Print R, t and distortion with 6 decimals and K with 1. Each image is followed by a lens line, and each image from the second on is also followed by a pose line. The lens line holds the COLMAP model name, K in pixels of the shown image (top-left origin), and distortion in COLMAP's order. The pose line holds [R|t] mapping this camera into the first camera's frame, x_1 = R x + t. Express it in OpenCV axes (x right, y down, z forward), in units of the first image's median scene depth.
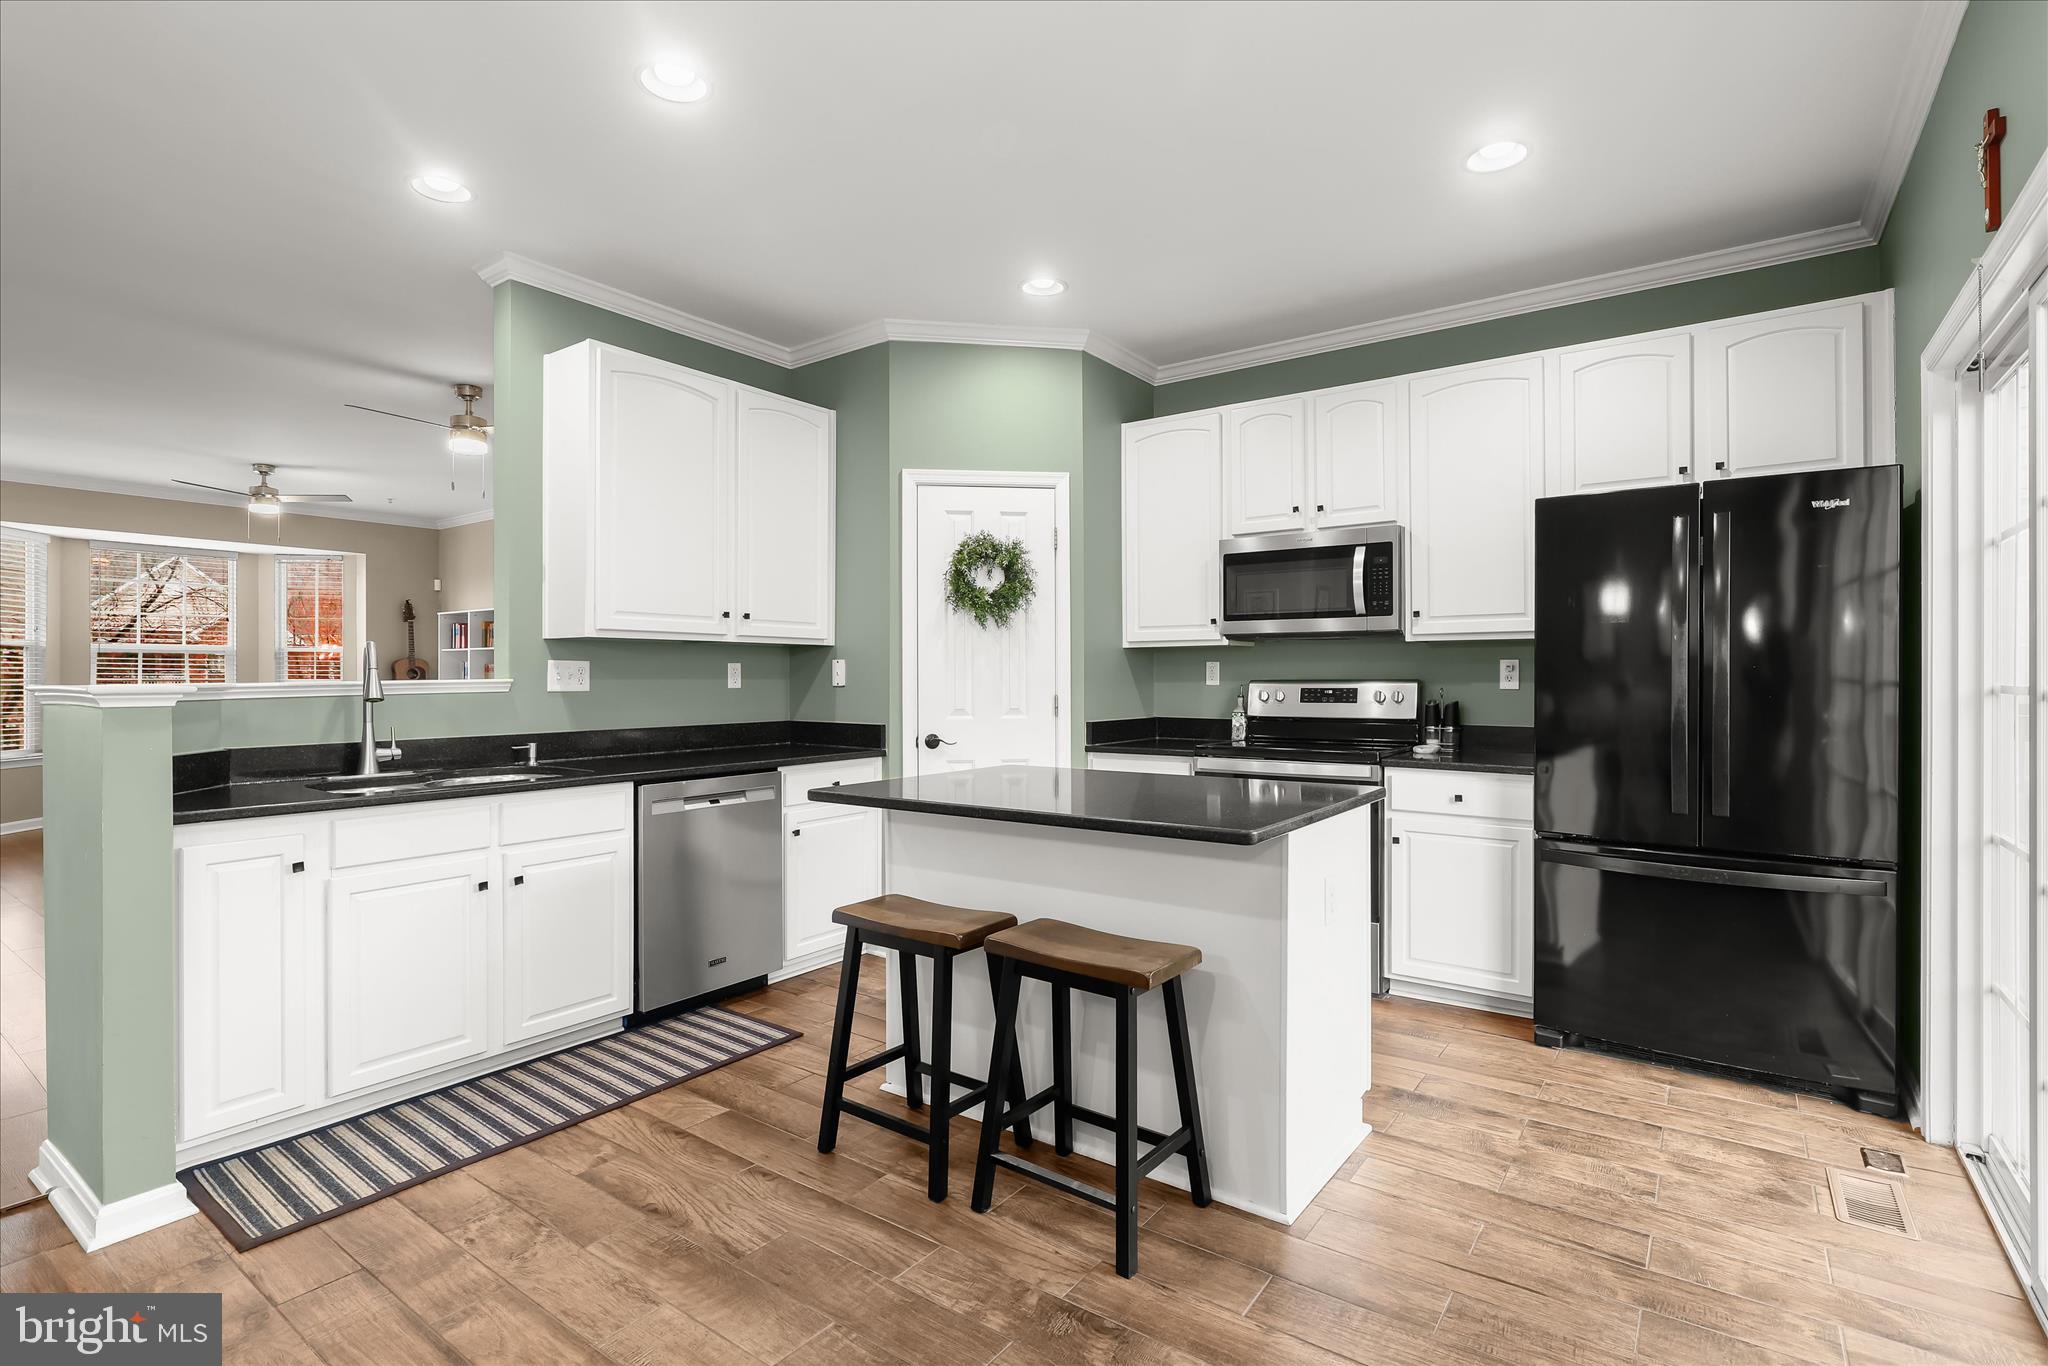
lens RADIAL K [[965.0, 0, 1028.2], [0, 965.0, 683.7], [0, 0, 1]] dist [-0.015378, 0.003193]
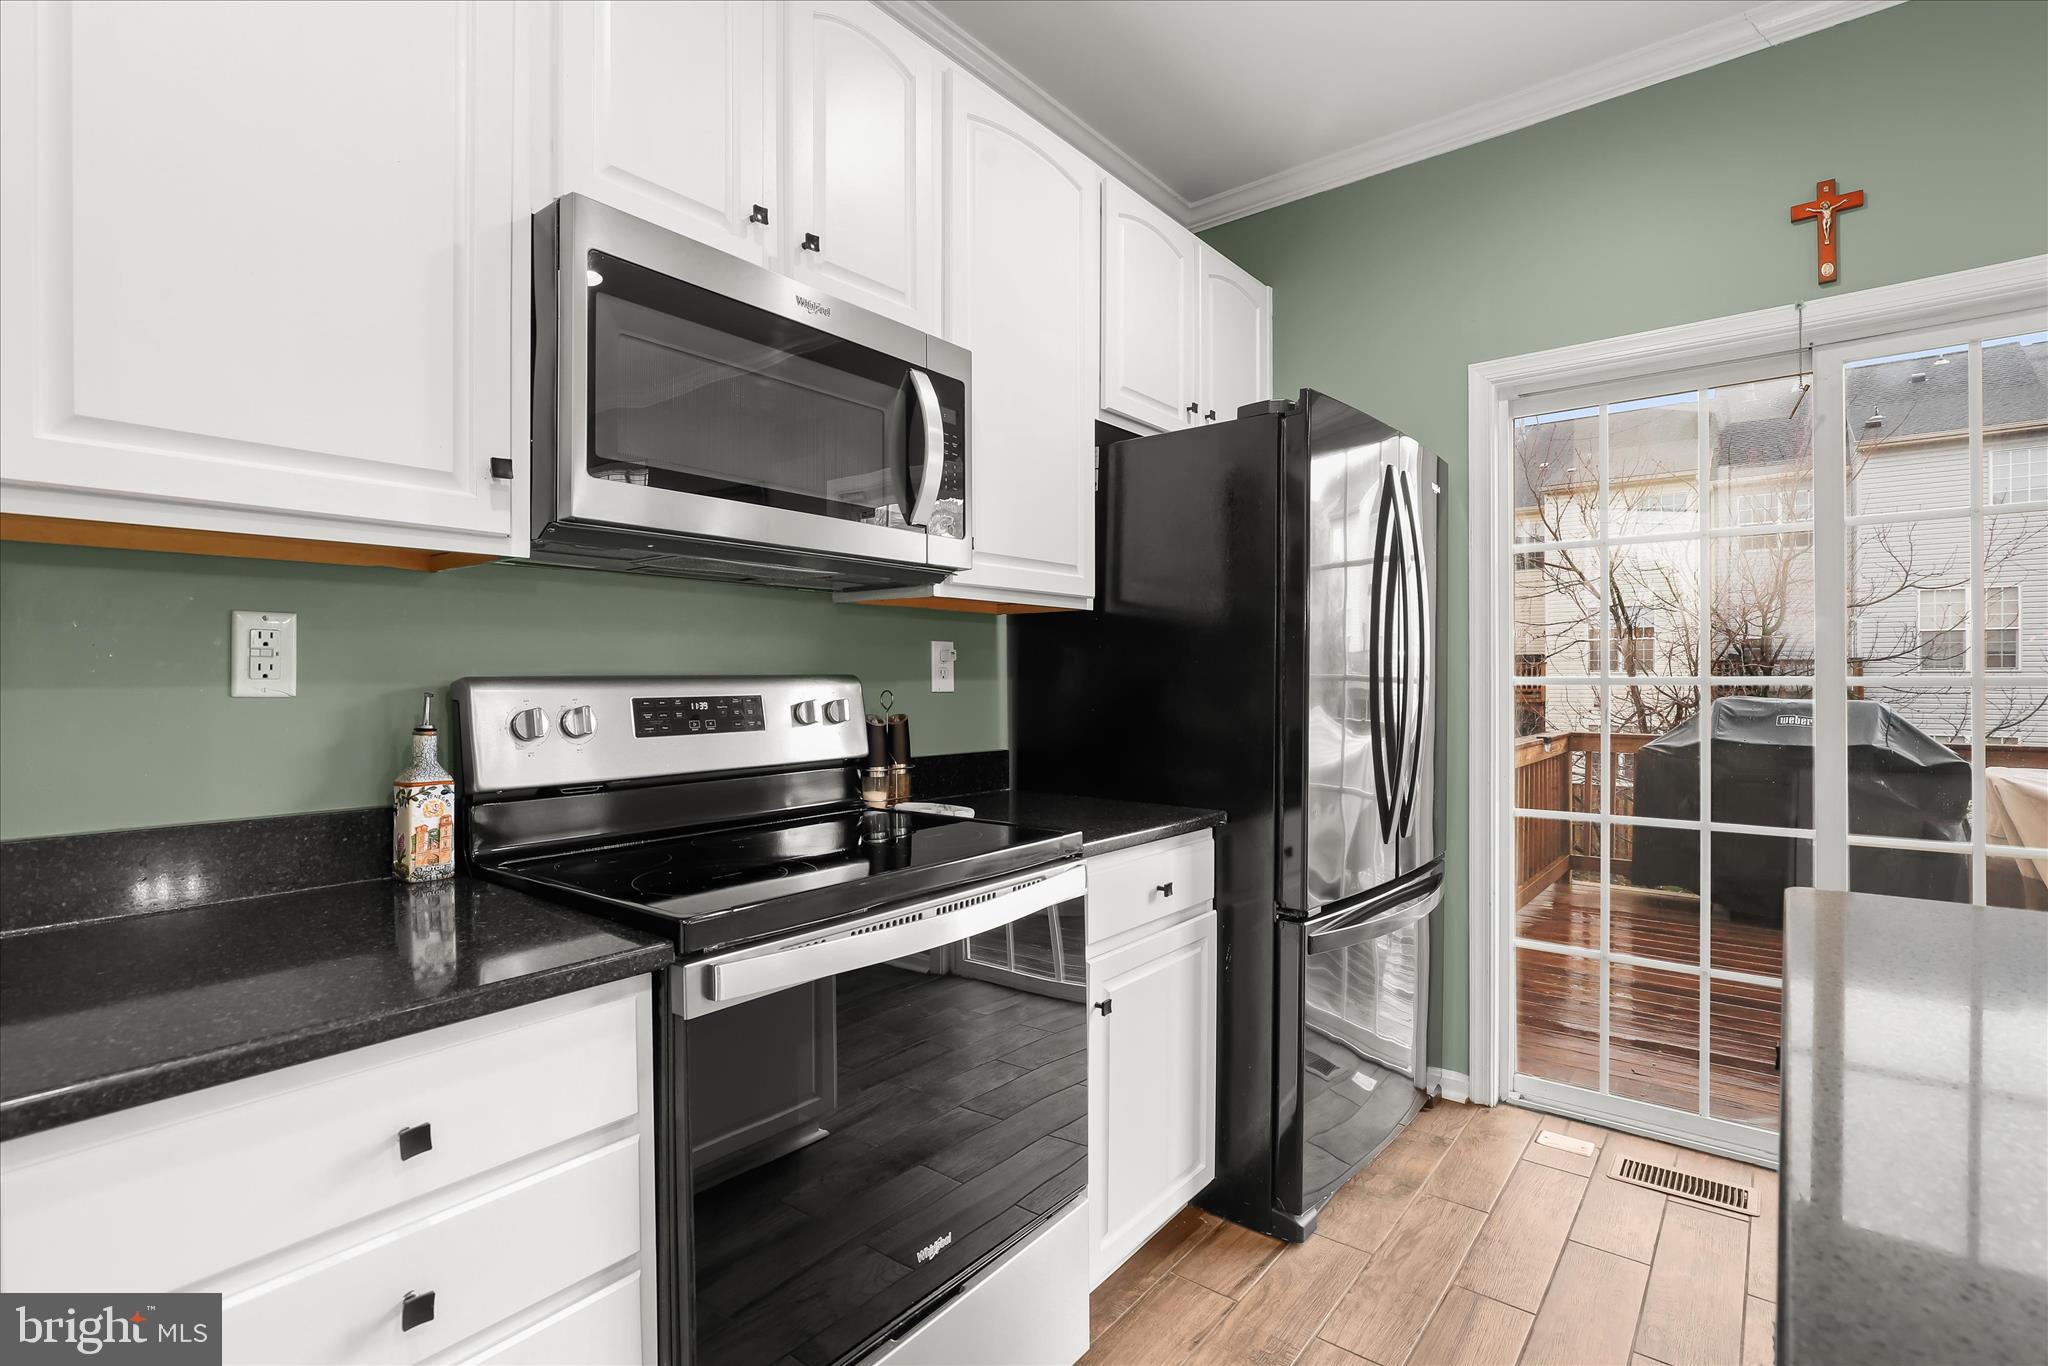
lens RADIAL K [[965.0, 0, 1031.0], [0, 965.0, 684.0], [0, 0, 1]] dist [-0.015378, 0.003193]
pose [[0.029231, -0.005278, 0.999559, -0.083637], [0.007214, 0.999961, 0.005069, -0.001655], [-0.999547, 0.007062, 0.029268, 0.851710]]
